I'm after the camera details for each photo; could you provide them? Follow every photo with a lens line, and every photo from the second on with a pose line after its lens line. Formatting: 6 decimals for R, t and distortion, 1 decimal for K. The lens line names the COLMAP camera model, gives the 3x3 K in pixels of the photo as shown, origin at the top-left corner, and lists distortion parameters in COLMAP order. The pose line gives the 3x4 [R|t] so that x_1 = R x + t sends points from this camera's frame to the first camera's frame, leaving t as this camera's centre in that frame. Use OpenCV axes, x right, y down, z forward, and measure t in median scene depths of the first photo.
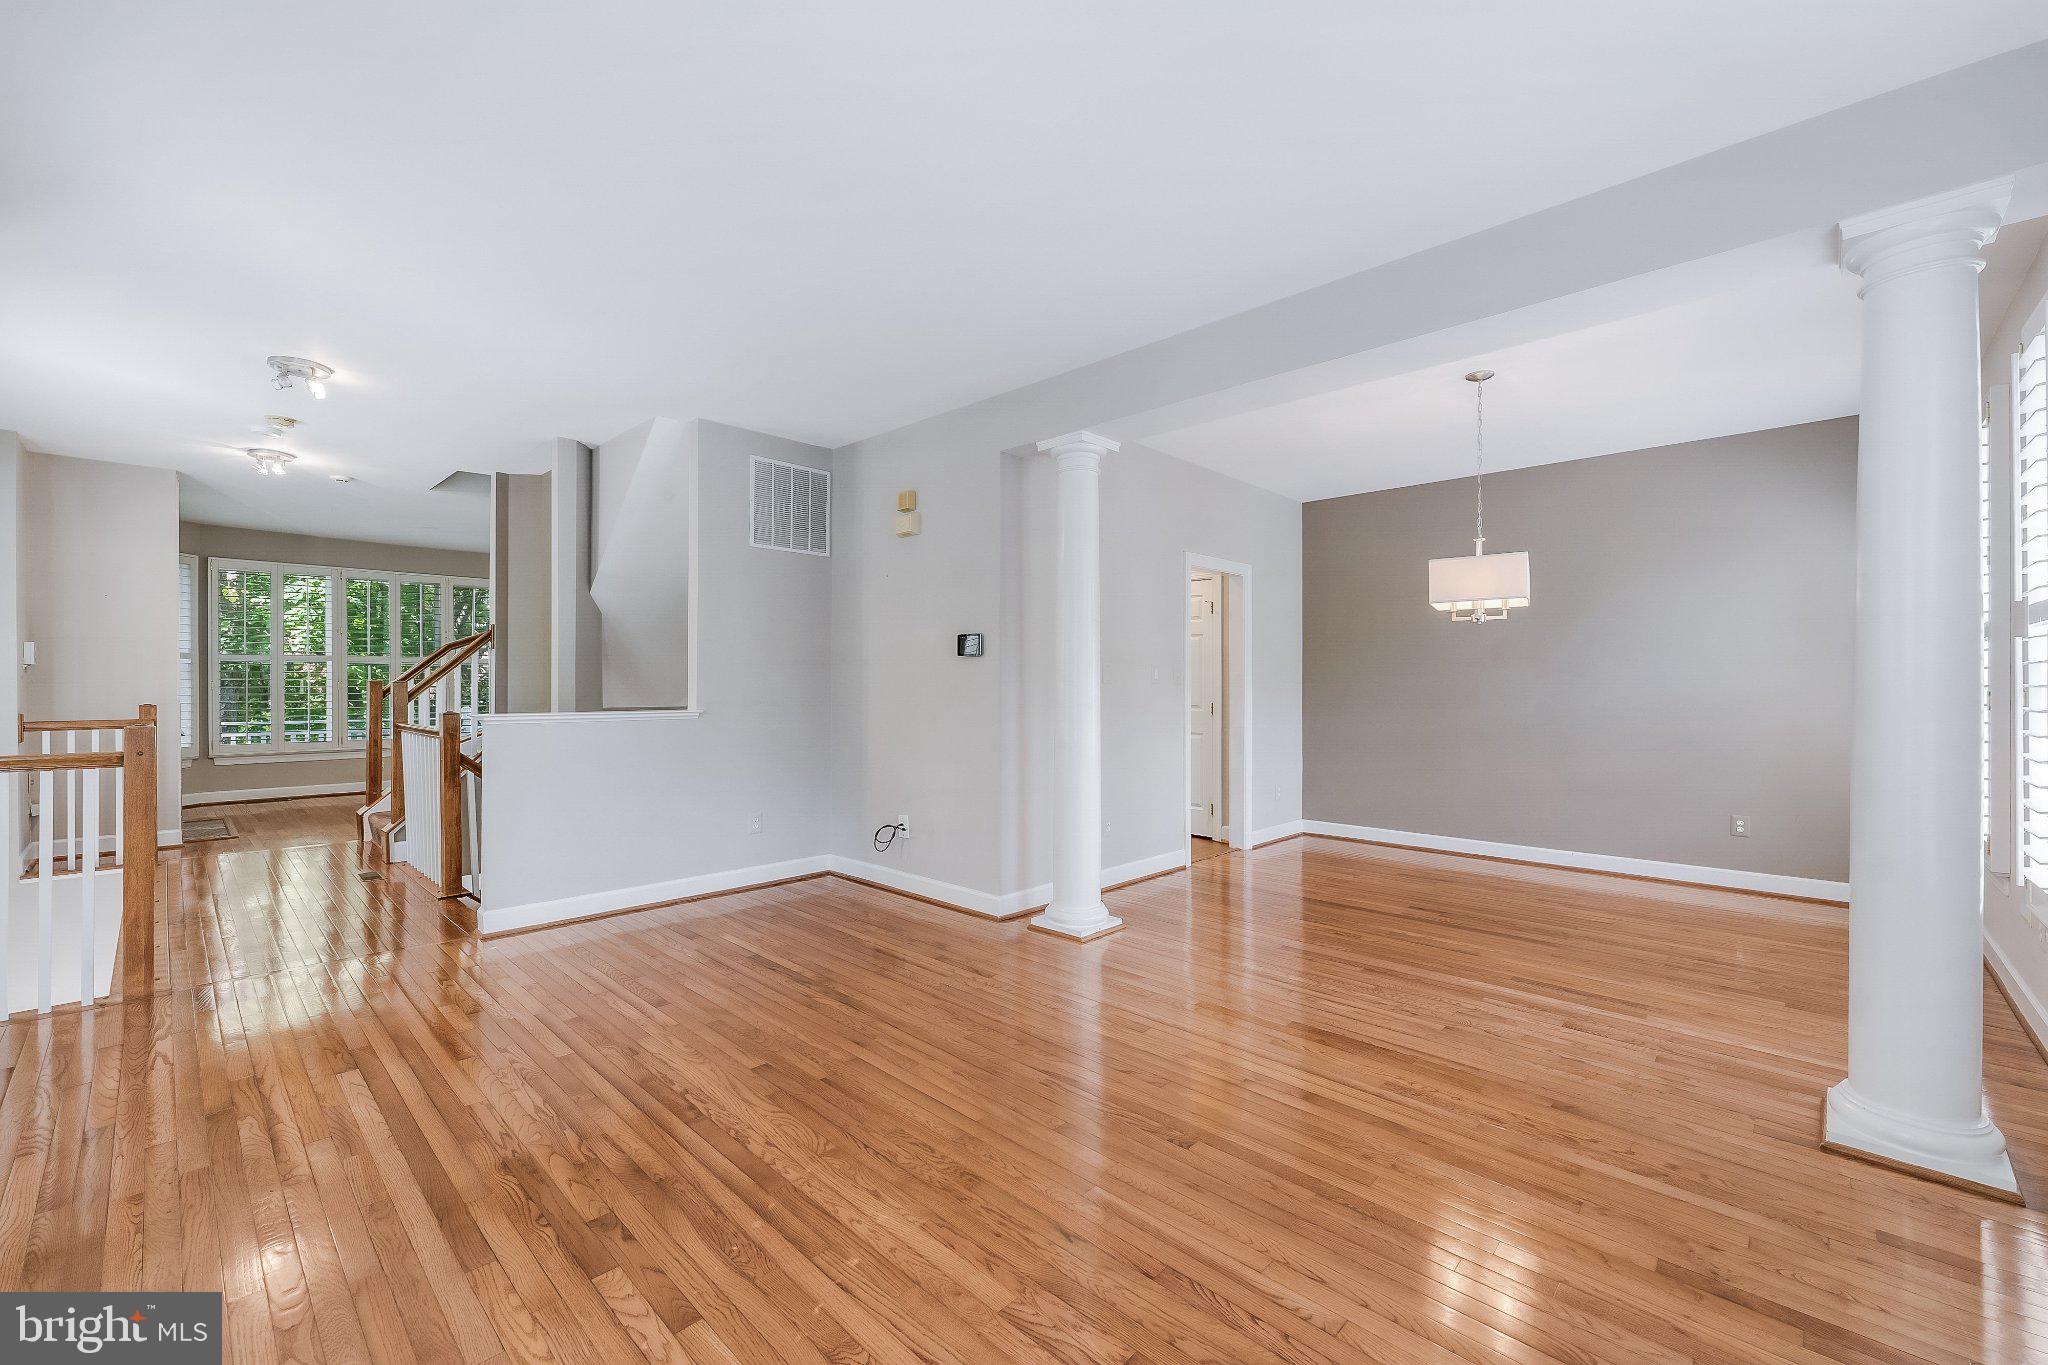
lens RADIAL K [[834.5, 0, 1036.3], [0, 834.5, 681.0], [0, 0, 1]] dist [0.001153, 0.000196]
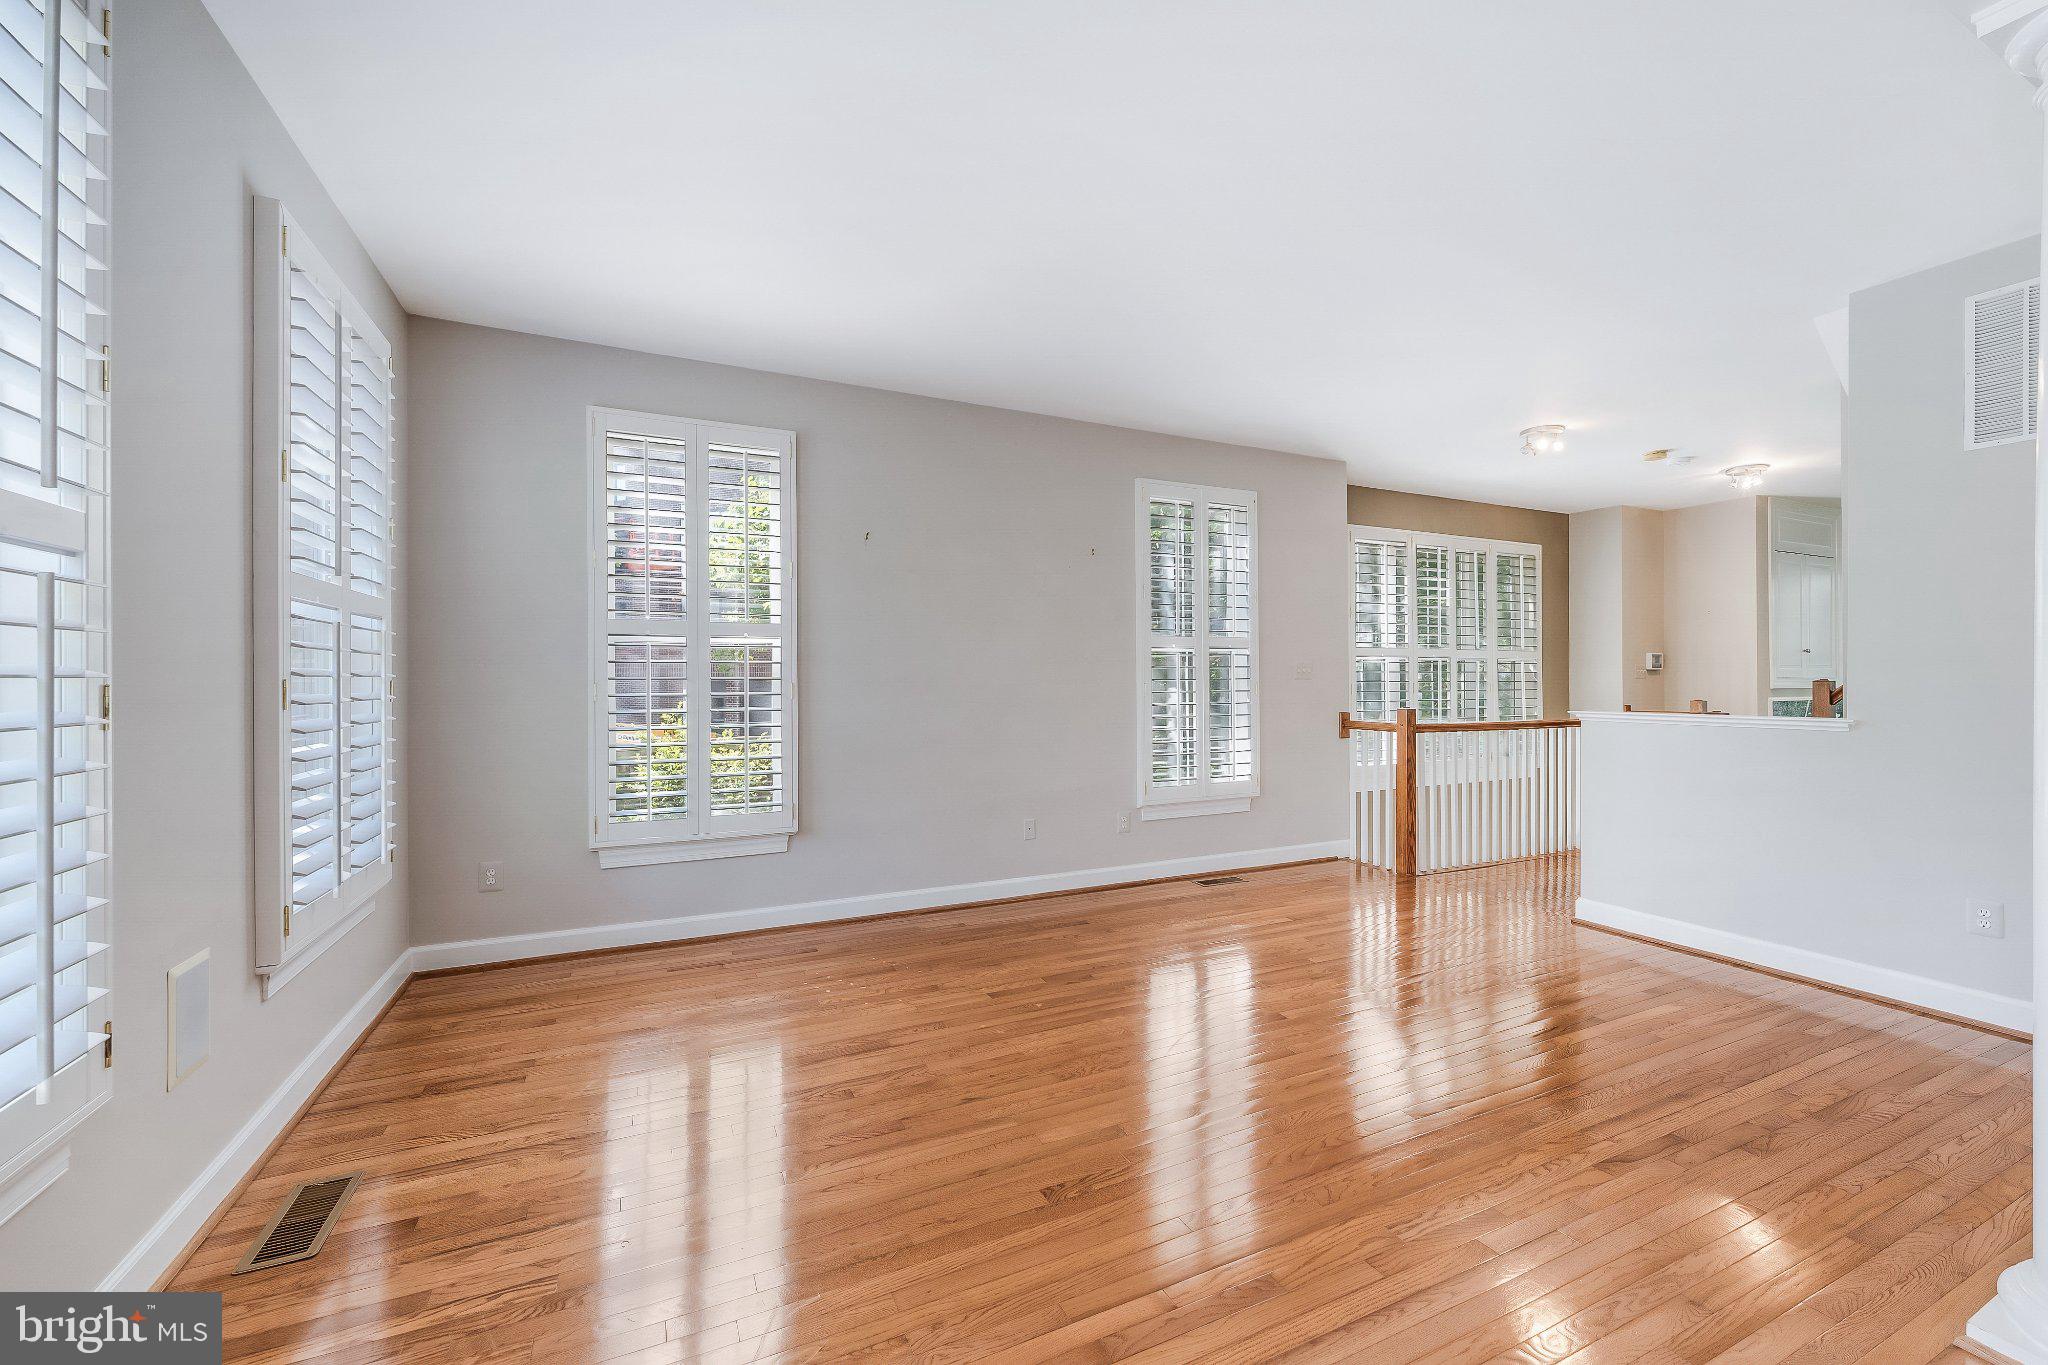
lens RADIAL K [[834.5, 0, 1036.3], [0, 834.5, 681.0], [0, 0, 1]] dist [0.001153, 0.000196]
pose [[-0.362560, -0.002201, -0.931958, 0.416688], [-0.002537, 0.999996, -0.001375, 0.003256], [0.931957, 0.001866, -0.362565, 0.536056]]
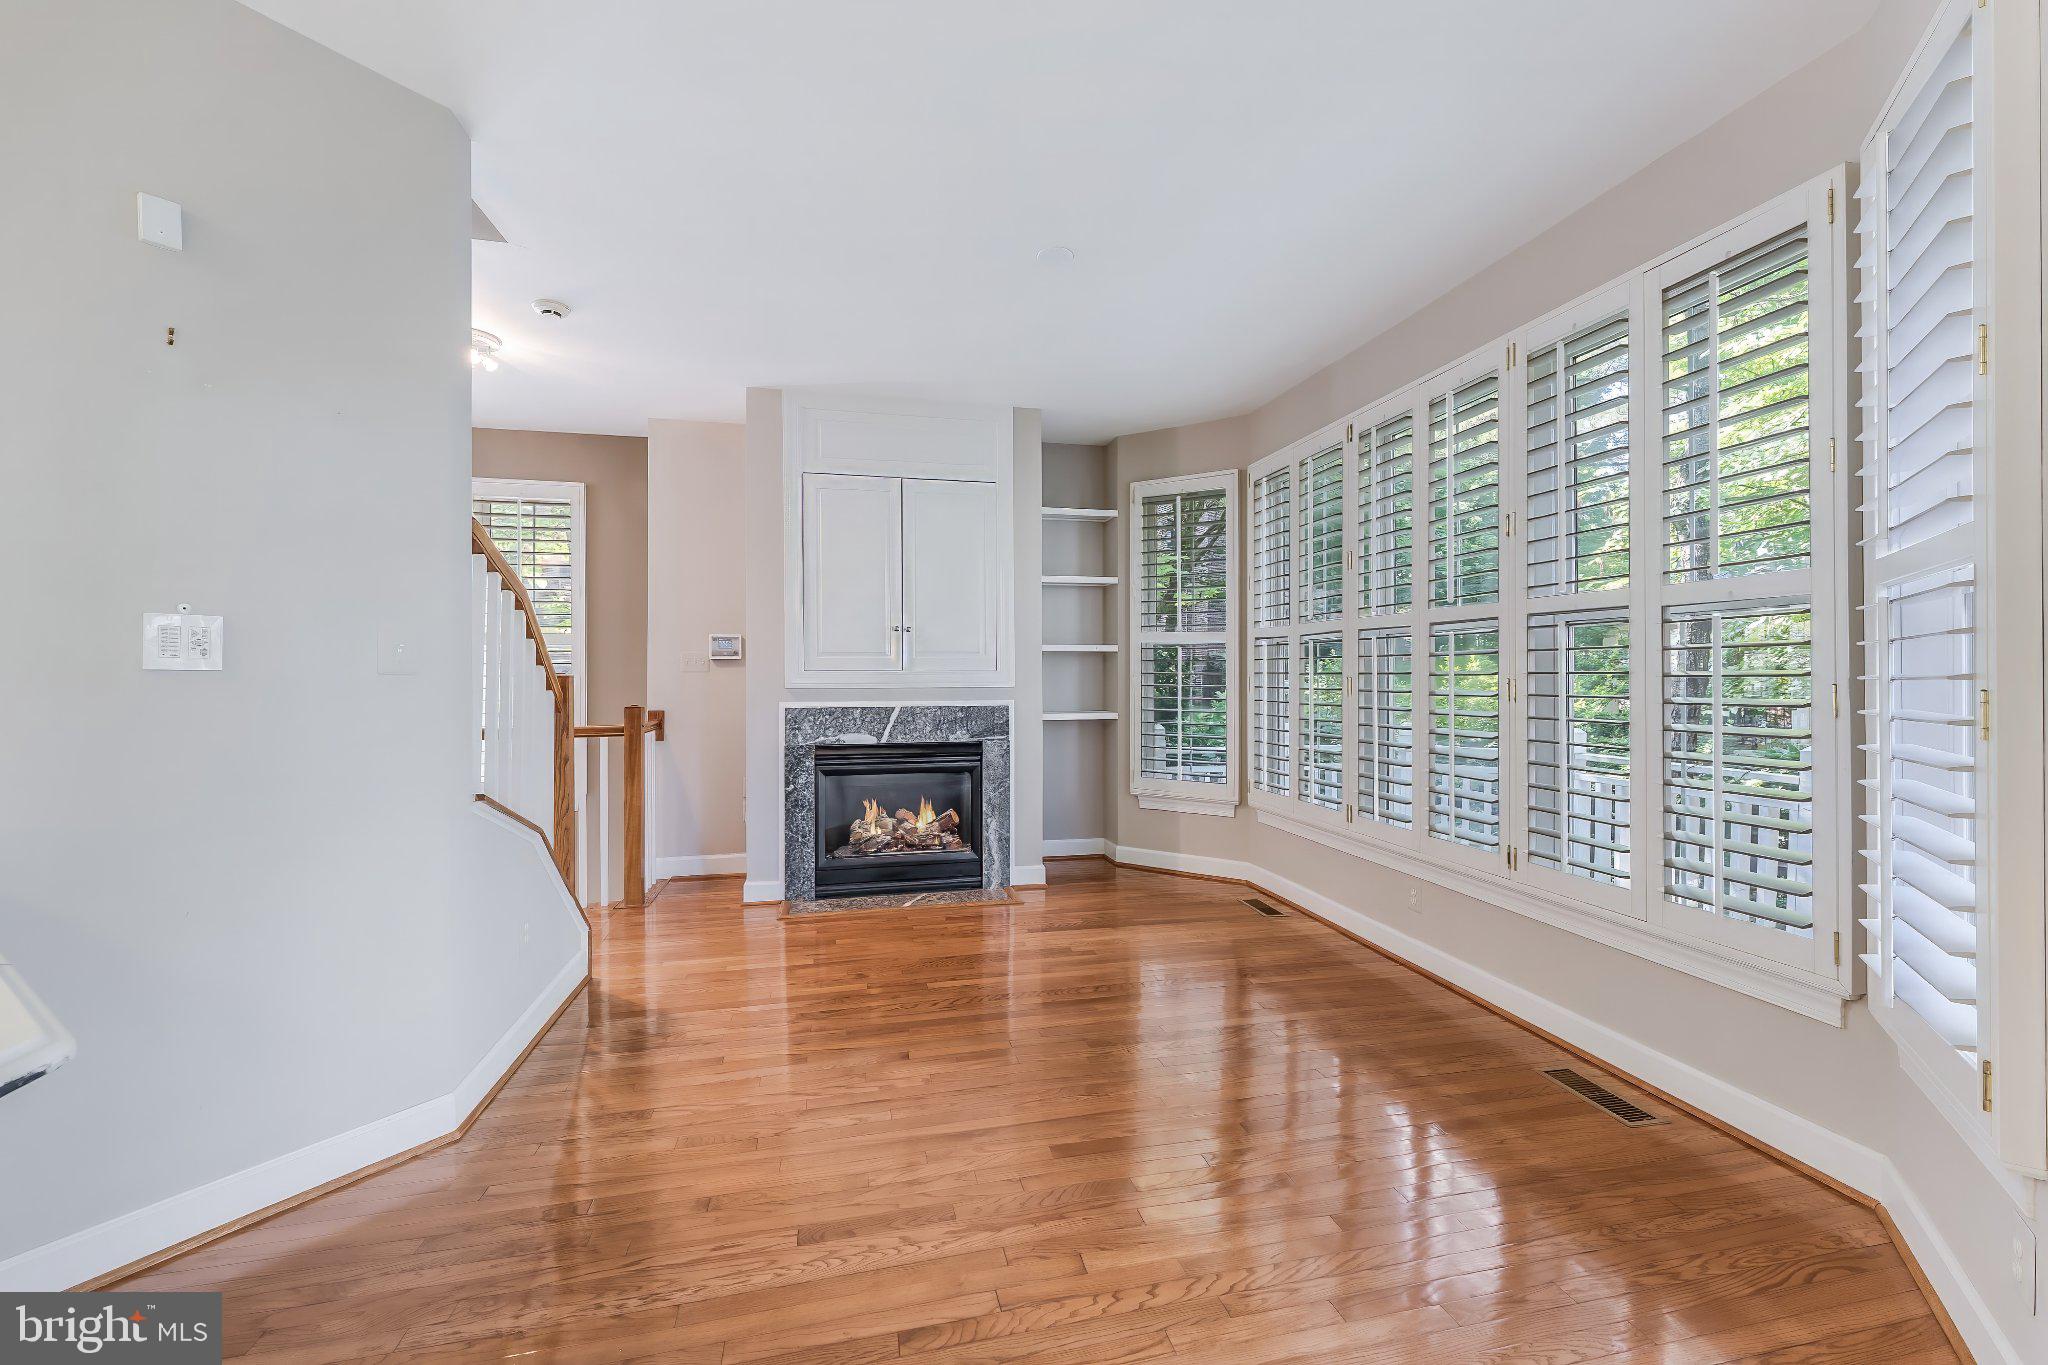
lens RADIAL K [[834.5, 0, 1036.3], [0, 834.5, 681.0], [0, 0, 1]] dist [0.001153, 0.000196]
pose [[-0.538038, -0.000016, -0.842921, -0.610157], [-0.002939, 0.999994, 0.001856, 0.004607], [0.842916, 0.003476, -0.538034, 1.816320]]
